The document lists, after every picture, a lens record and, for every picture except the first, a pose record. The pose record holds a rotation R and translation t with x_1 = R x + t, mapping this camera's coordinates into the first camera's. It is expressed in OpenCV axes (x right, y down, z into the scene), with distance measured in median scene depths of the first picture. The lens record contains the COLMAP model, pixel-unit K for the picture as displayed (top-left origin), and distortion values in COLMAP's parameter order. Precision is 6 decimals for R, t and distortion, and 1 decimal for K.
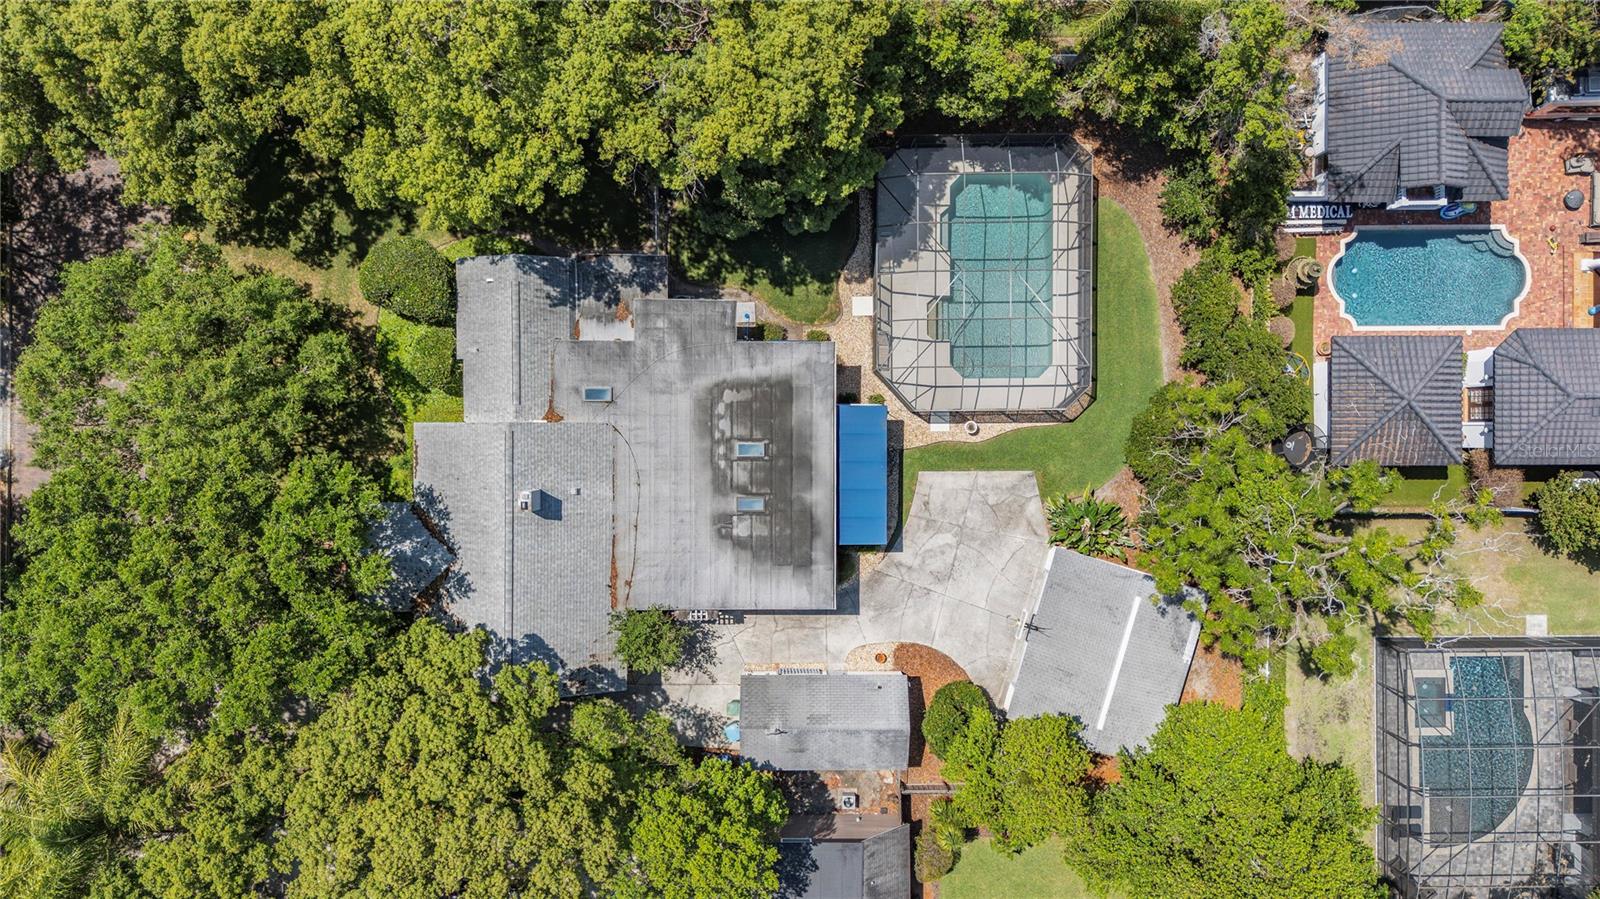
lens RADIAL K [[1178.9, 0, 800.0], [0, 1178.9, 438.8], [0, 0, 1]] dist [0.011958, -0.011593]
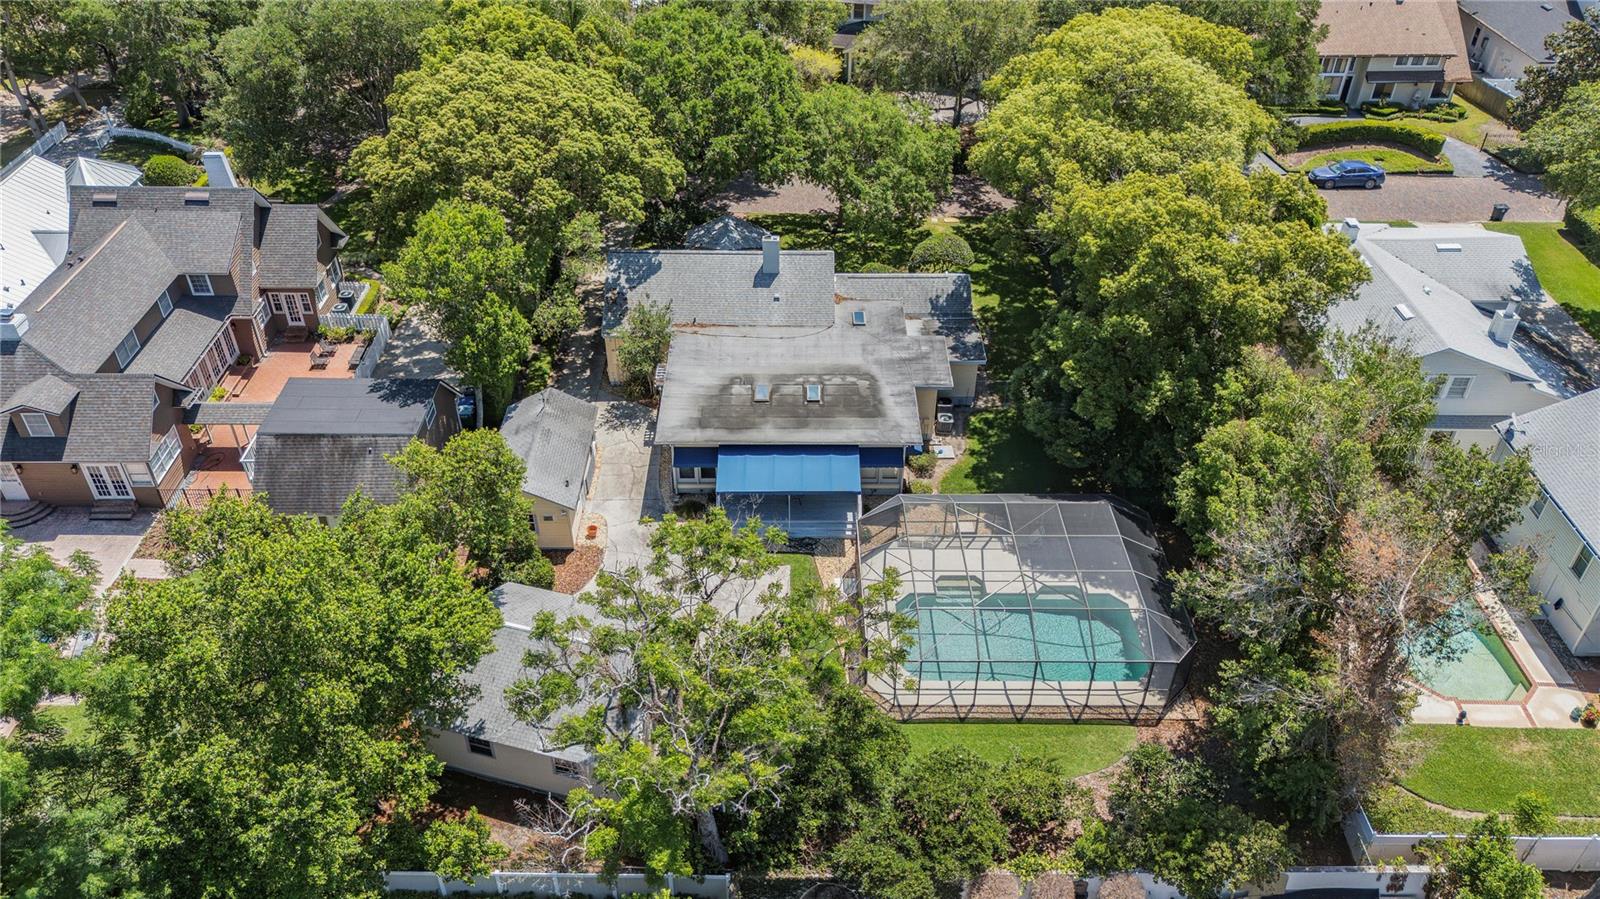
lens RADIAL K [[1178.9, 0, 802.3], [0, 1178.9, 452.0], [0, 0, 1]] dist [0.011958, -0.011593]
pose [[0.011192, 0.597056, -0.802121, 0.796168], [-0.999745, -0.009054, -0.020688, 0.039079], [-0.019614, 0.802148, 0.596803, 0.387822]]
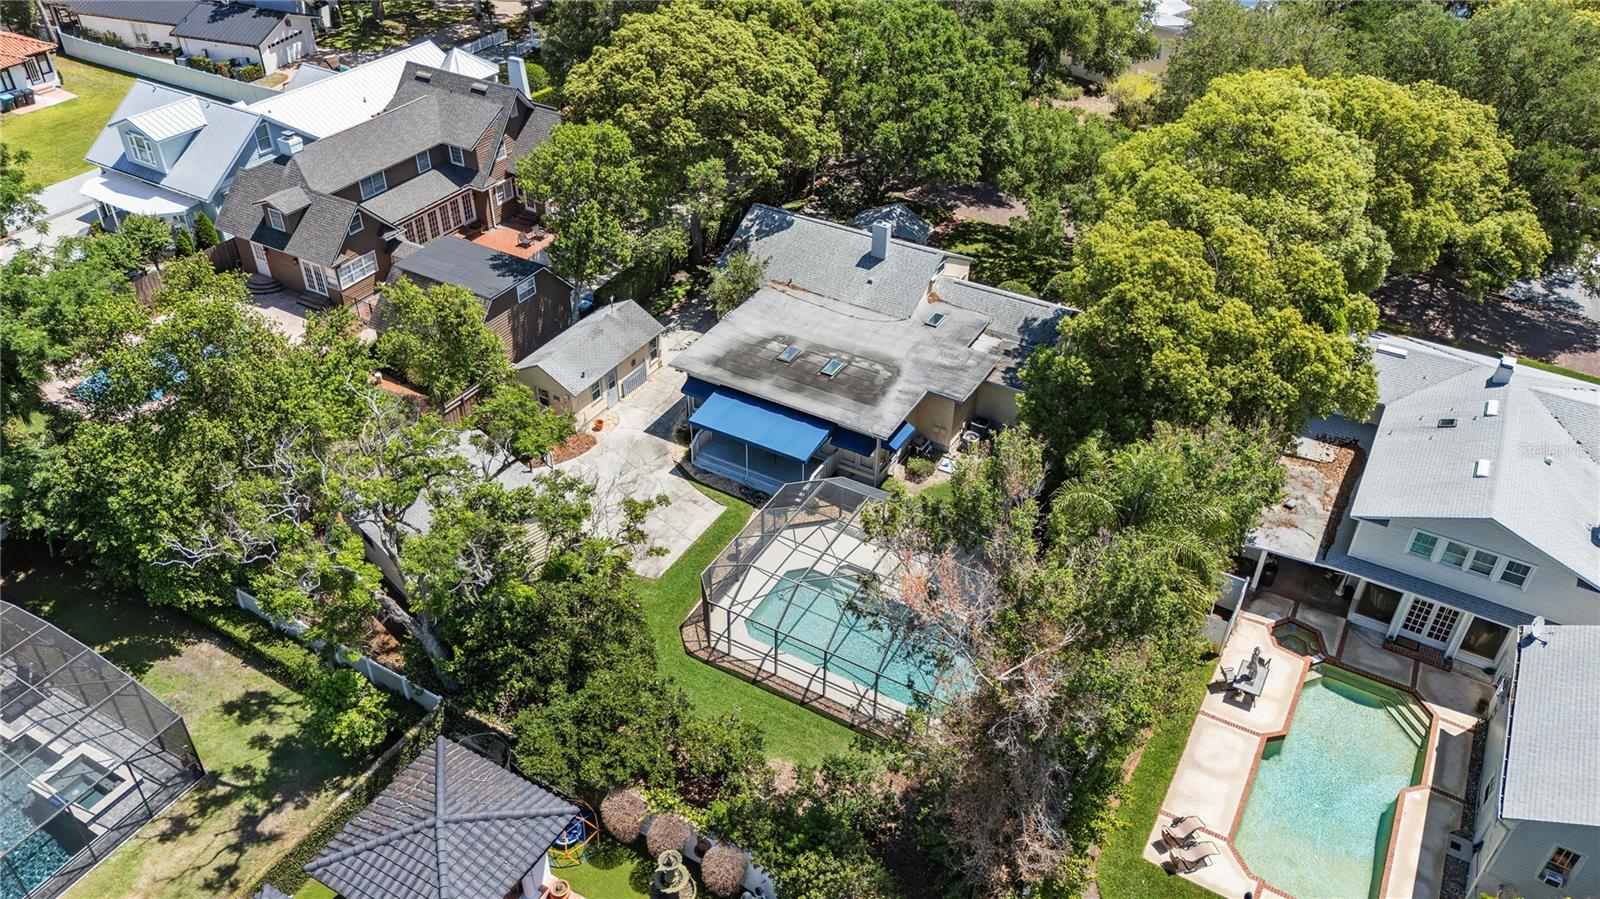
lens RADIAL K [[1178.9, 0, 796.8], [0, 1178.9, 451.6], [0, 0, 1]] dist [0.011958, -0.011593]
pose [[-0.497477, 0.499589, -0.709174, 0.748625], [-0.867006, -0.313278, 0.387501, -0.389254], [-0.028577, 0.807631, 0.588995, 0.396835]]
